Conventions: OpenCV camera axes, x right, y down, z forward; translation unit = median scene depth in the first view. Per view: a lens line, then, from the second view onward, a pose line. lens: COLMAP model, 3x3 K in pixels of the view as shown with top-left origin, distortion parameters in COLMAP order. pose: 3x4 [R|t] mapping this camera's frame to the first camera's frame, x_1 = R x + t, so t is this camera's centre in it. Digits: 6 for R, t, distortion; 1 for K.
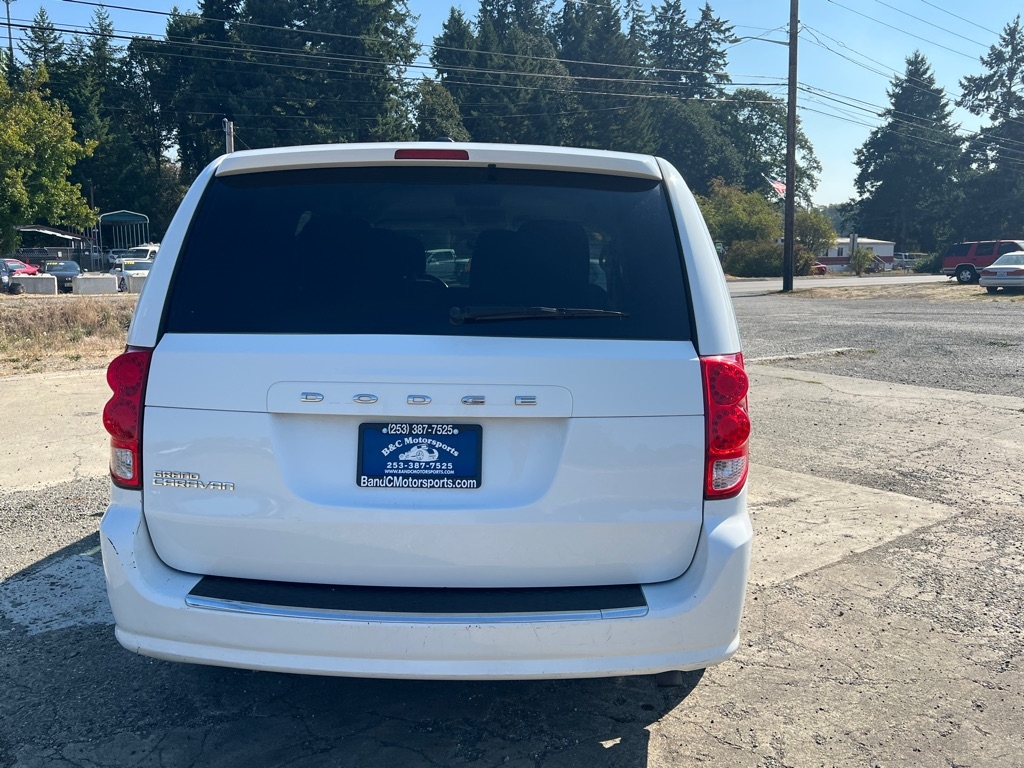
lens RADIAL K [[888.4, 0, 513.0], [0, 888.4, 379.2], [0, 0, 1]] dist [0.057467, -0.067175]
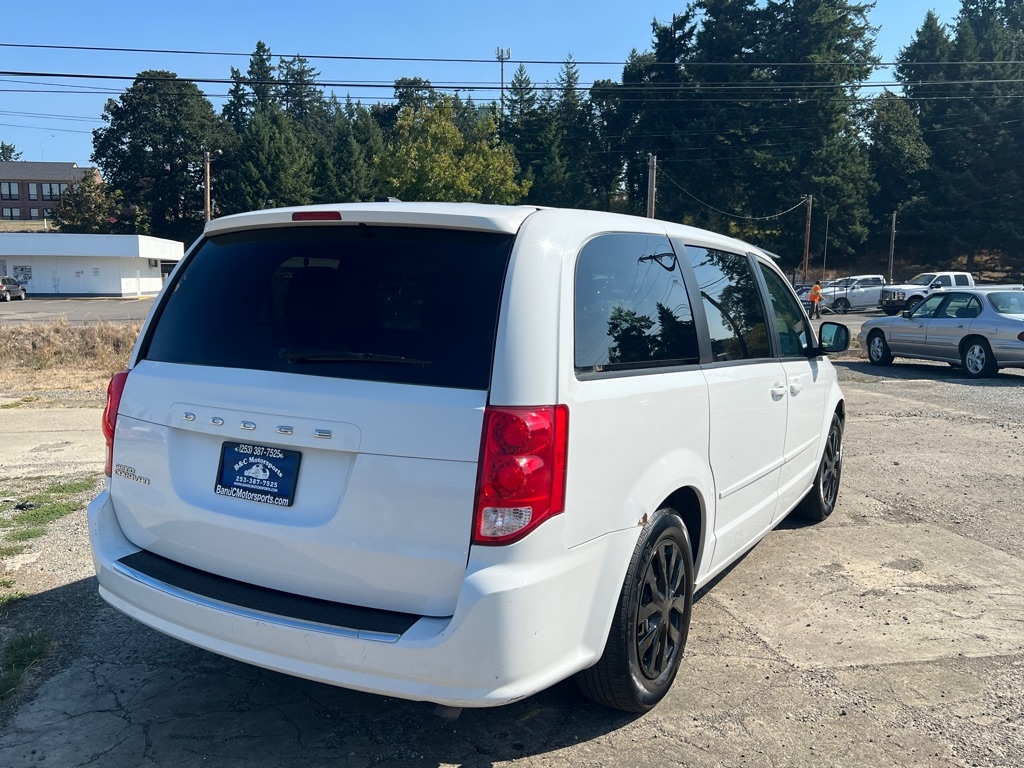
lens RADIAL K [[890.4, 0, 513.2], [0, 890.4, 398.5], [0, 0, 1]] dist [0.054352, -0.067893]
pose [[0.884337, 0.066769, -0.462051, 0.018301], [-0.070641, 0.997462, 0.008935, -0.001181], [0.461474, 0.024739, 0.886809, 0.002538]]
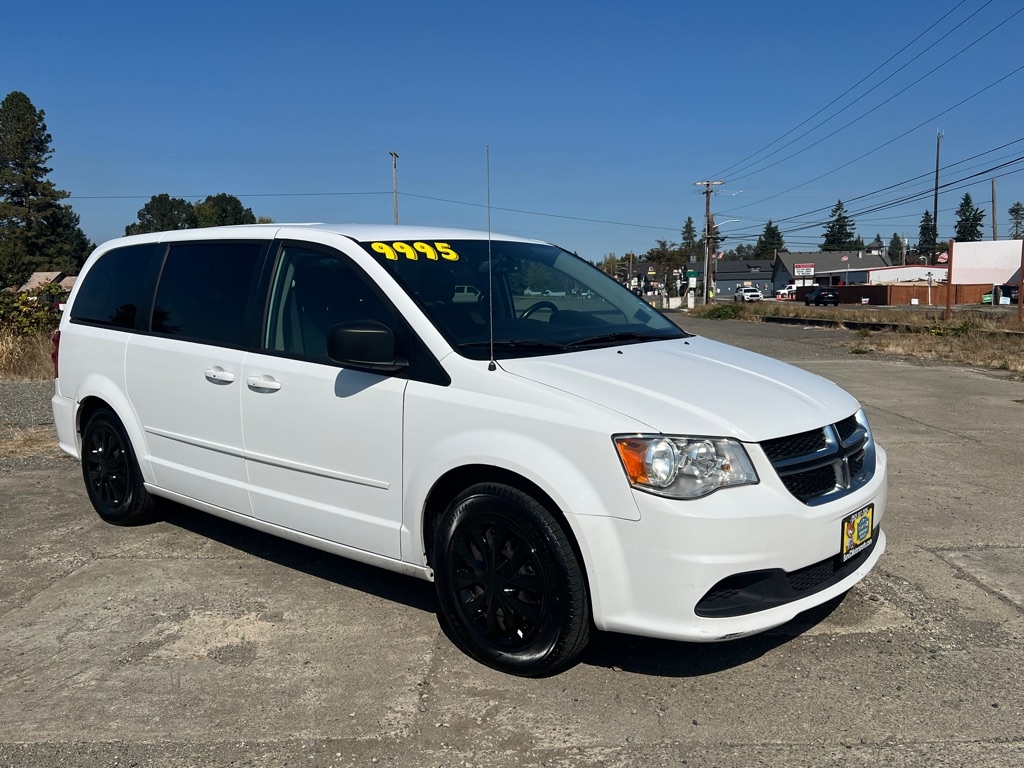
lens RADIAL K [[884.8, 0, 503.5], [0, 884.8, 379.2], [0, 0, 1]] dist [0.081884, -0.138667]
pose [[-0.635737, 0.088900, -0.766770, 0.035991], [-0.089162, 0.978239, 0.187344, -0.012271], [0.766739, 0.187468, -0.613976, 0.091307]]
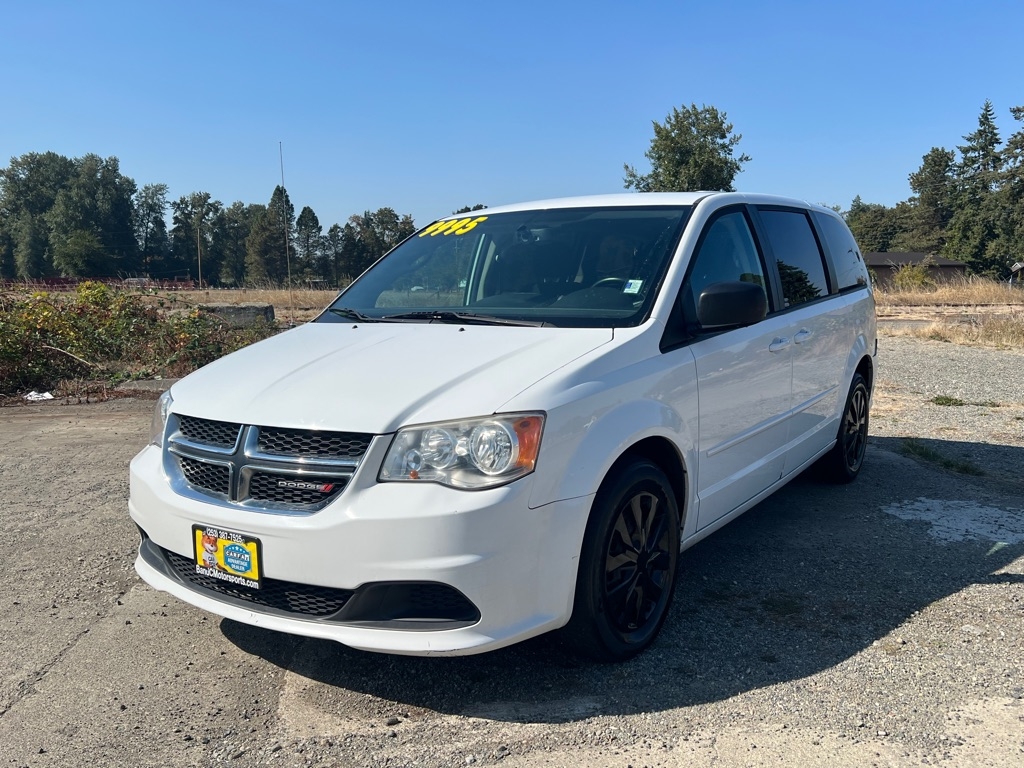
lens RADIAL K [[878.8, 0, 517.5], [0, 878.8, 390.4], [0, 0, 1]] dist [0.048097, -0.074142]
pose [[-0.850334, -0.060845, 0.522714, -0.025003], [0.078731, 0.967405, 0.240685, -0.012510], [-0.520321, 0.245817, -0.817827, 0.099248]]
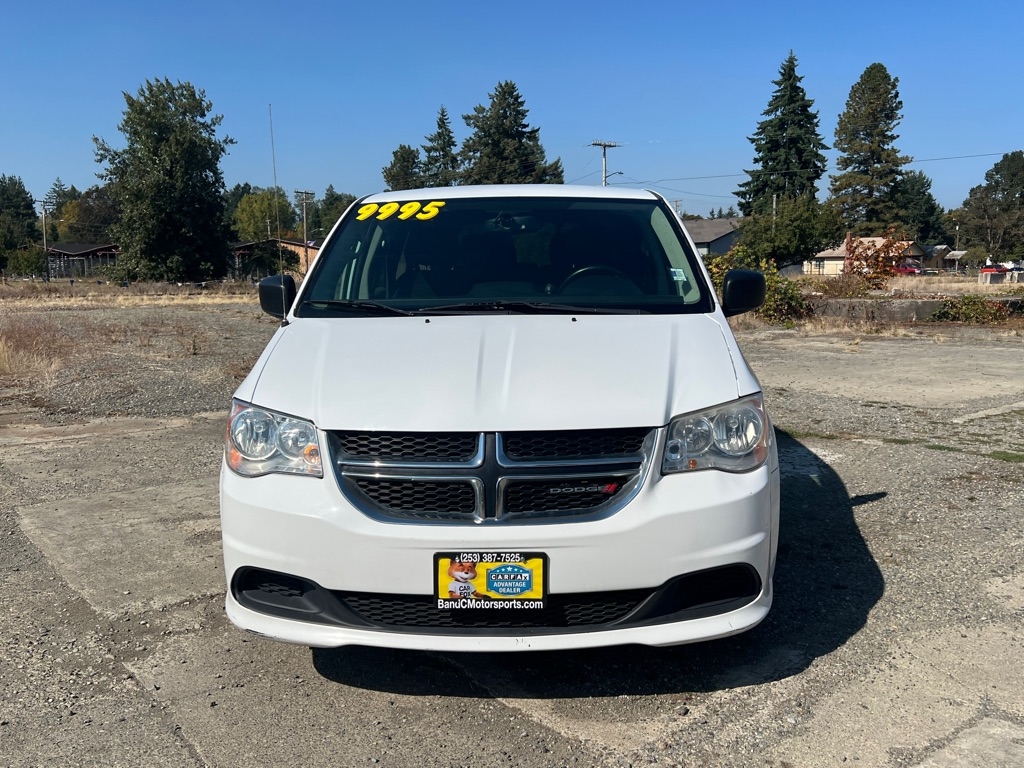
lens RADIAL K [[880.0, 0, 515.0], [0, 880.0, 386.1], [0, 0, 1]] dist [0.053365, -0.078577]
pose [[-0.999974, 0.002990, -0.006614, -0.001601], [0.001061, 0.961656, 0.274257, -0.013601], [0.007181, 0.274243, -0.961634, 0.105324]]
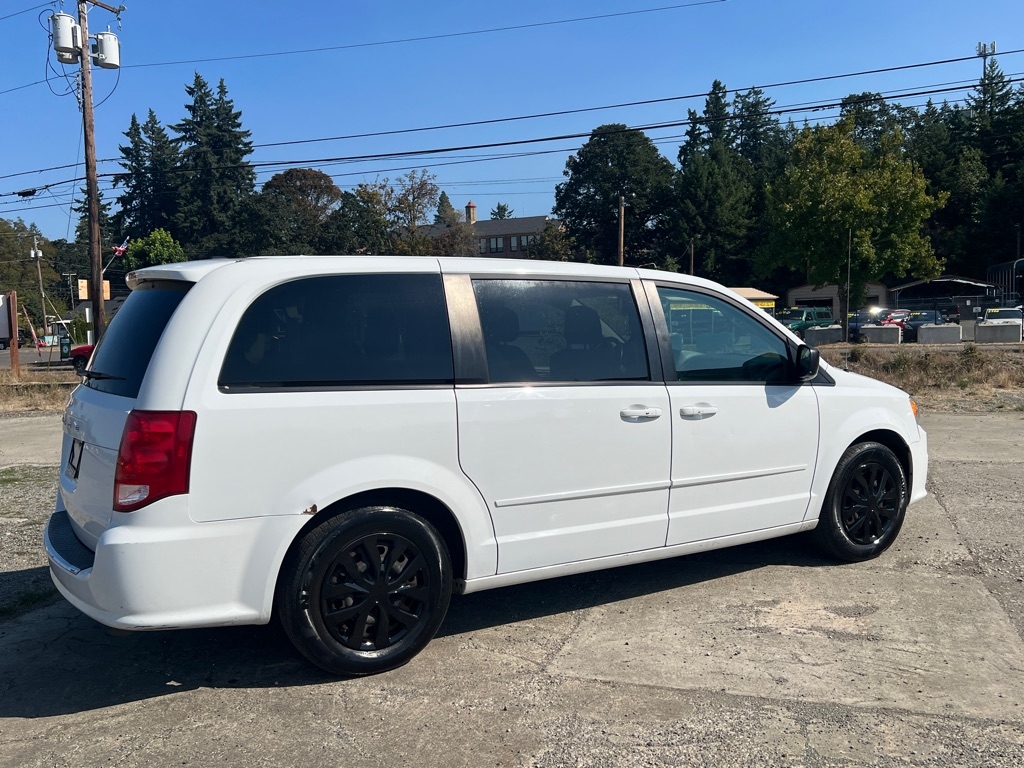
lens RADIAL K [[890.4, 0, 513.2], [0, 890.4, 398.5], [0, 0, 1]] dist [0.054352, -0.067893]
pose [[0.550446, 0.060300, -0.832690, 0.044508], [-0.085393, 0.996224, 0.015694, -0.003060], [0.830492, 0.062467, 0.553517, 0.018288]]
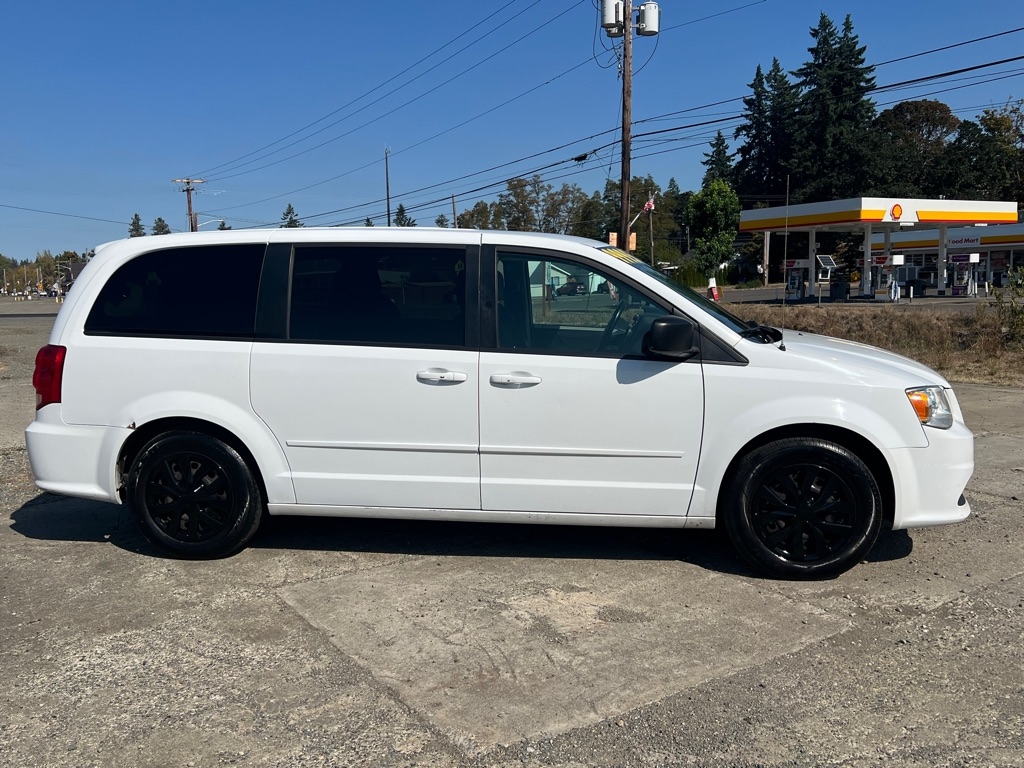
lens RADIAL K [[889.5, 0, 503.5], [0, 889.5, 381.4], [0, 0, 1]] dist [0.075560, -0.115614]
pose [[-0.094652, 0.116112, -0.988716, 0.056864], [-0.113007, 0.985502, 0.126553, -0.008422], [0.989076, 0.123710, -0.080158, 0.057493]]
